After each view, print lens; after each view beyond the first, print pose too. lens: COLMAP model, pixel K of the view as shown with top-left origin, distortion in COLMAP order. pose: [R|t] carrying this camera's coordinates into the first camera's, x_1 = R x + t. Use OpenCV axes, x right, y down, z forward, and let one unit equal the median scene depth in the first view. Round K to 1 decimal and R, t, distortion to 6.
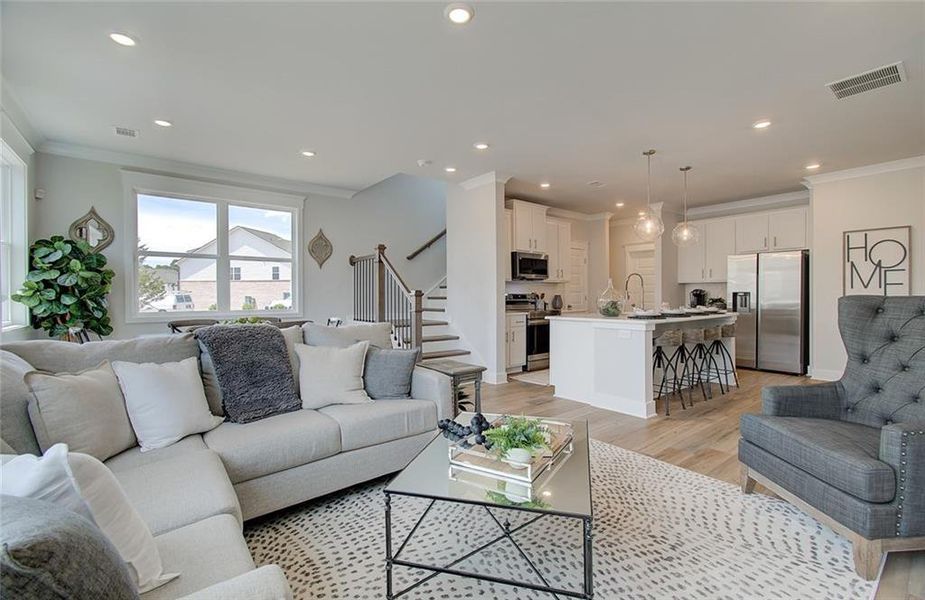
lens RADIAL K [[385.8, 0, 468.6], [0, 385.8, 297.3], [0, 0, 1]] dist [0.001436, -0.000099]
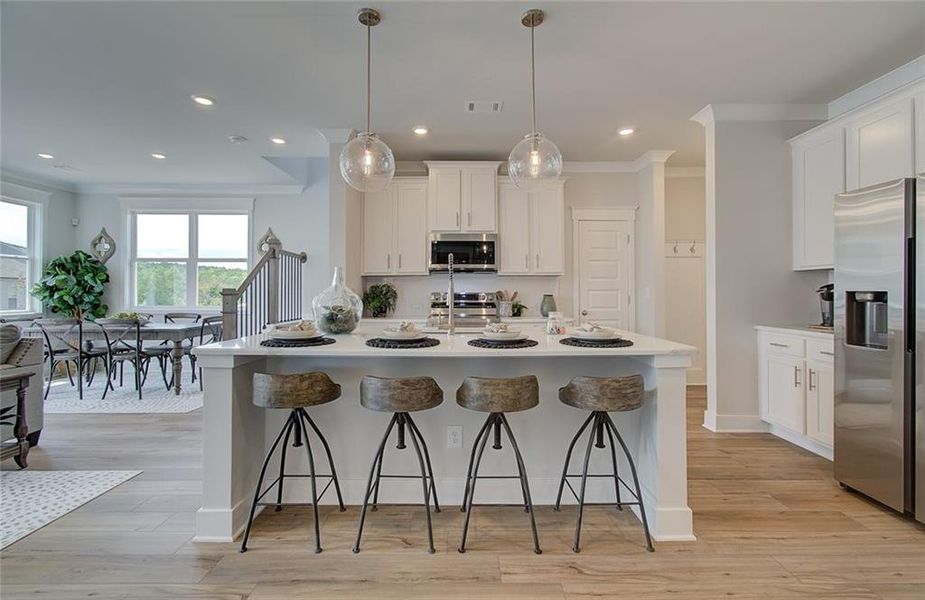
lens RADIAL K [[384.6, 0, 460.1], [0, 384.6, 285.0], [0, 0, 1]] dist [-0.002348, -0.000434]
pose [[0.801291, -0.007277, -0.598231, 0.769654], [-0.007297, 0.999733, -0.021936, -0.009759], [0.598230, 0.021942, 0.801024, 0.611911]]
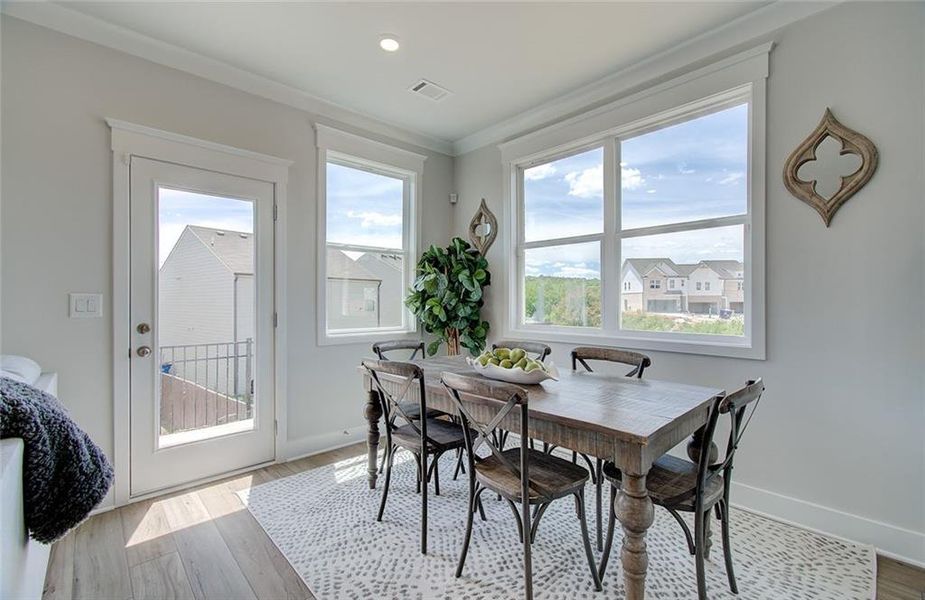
lens RADIAL K [[405.6, 0, 467.1], [0, 405.6, 298.3], [0, 0, 1]] dist [-0.000456, -0.000071]
pose [[0.078784, -0.000379, -0.996892, -0.059362], [-0.004410, 0.999990, -0.000729, -0.009599], [0.996882, 0.004453, 0.078782, 0.811875]]
